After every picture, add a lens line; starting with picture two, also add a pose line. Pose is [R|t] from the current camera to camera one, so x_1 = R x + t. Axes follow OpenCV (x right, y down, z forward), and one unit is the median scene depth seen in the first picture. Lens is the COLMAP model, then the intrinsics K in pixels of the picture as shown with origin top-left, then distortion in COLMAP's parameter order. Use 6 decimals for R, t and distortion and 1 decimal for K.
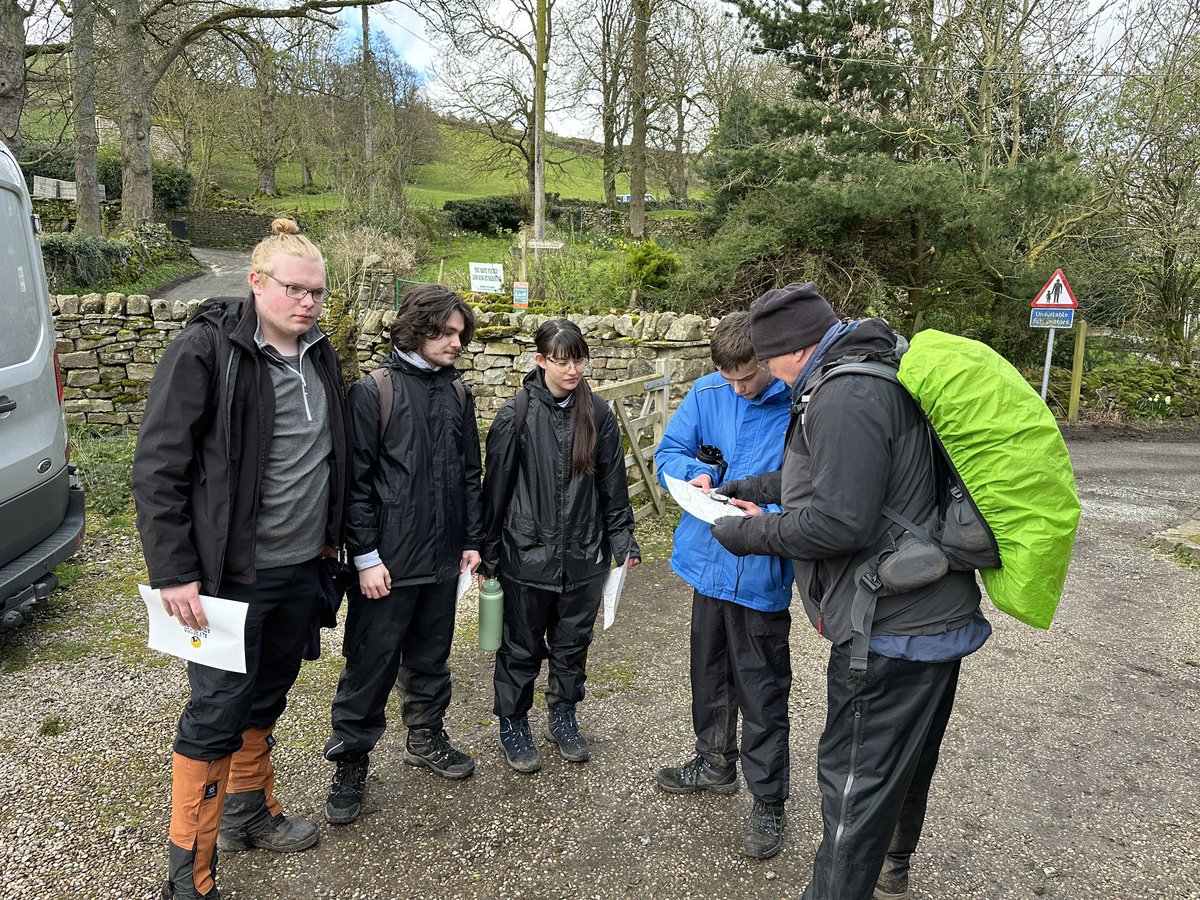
lens RADIAL K [[821.3, 0, 602.5], [0, 821.3, 449.1], [0, 0, 1]] dist [0.005333, -0.001987]
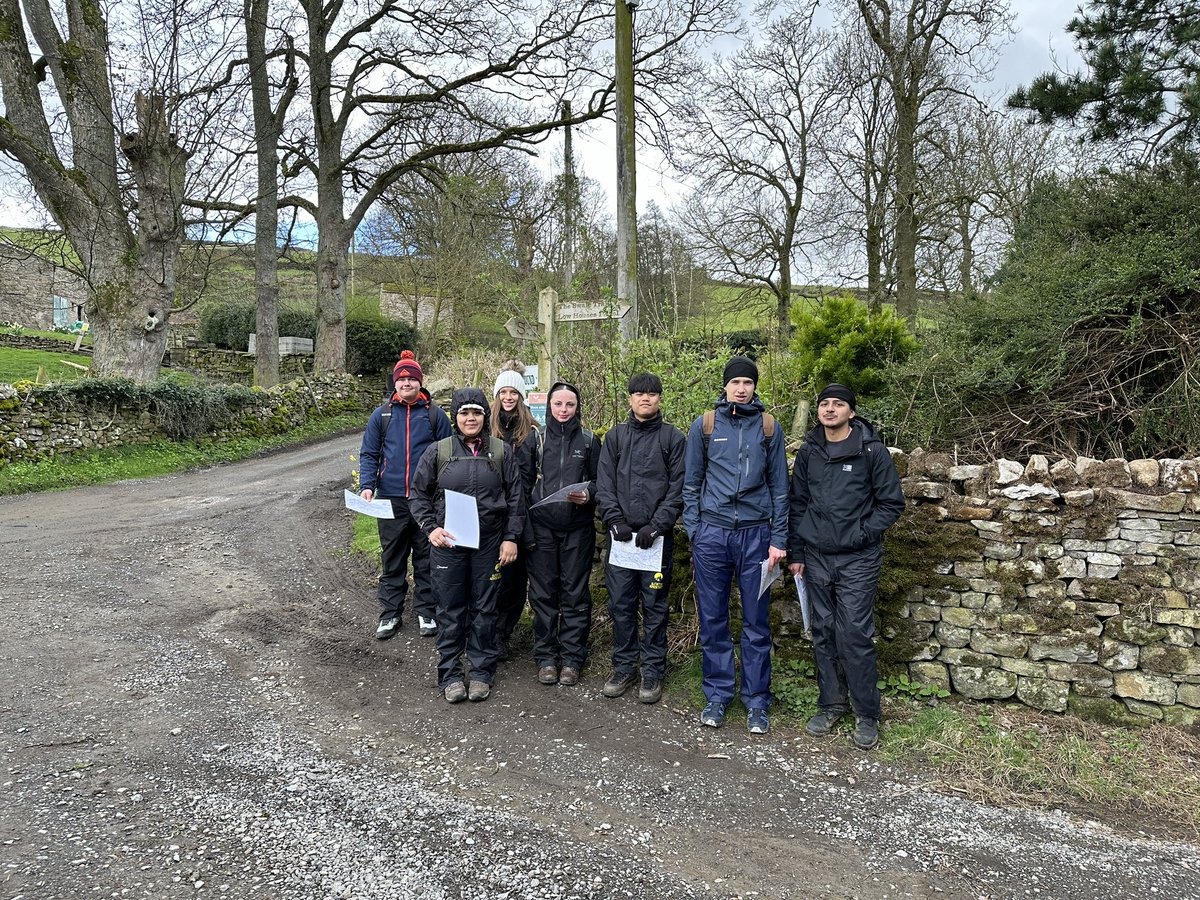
lens RADIAL K [[821.3, 0, 598.2], [0, 821.3, 457.3], [0, 0, 1]] dist [0.005333, -0.001987]
pose [[0.942217, -0.014765, -0.334678, 0.037035], [-0.044165, 0.984834, -0.167784, -0.038682], [0.332080, 0.172870, 0.927275, 0.253538]]
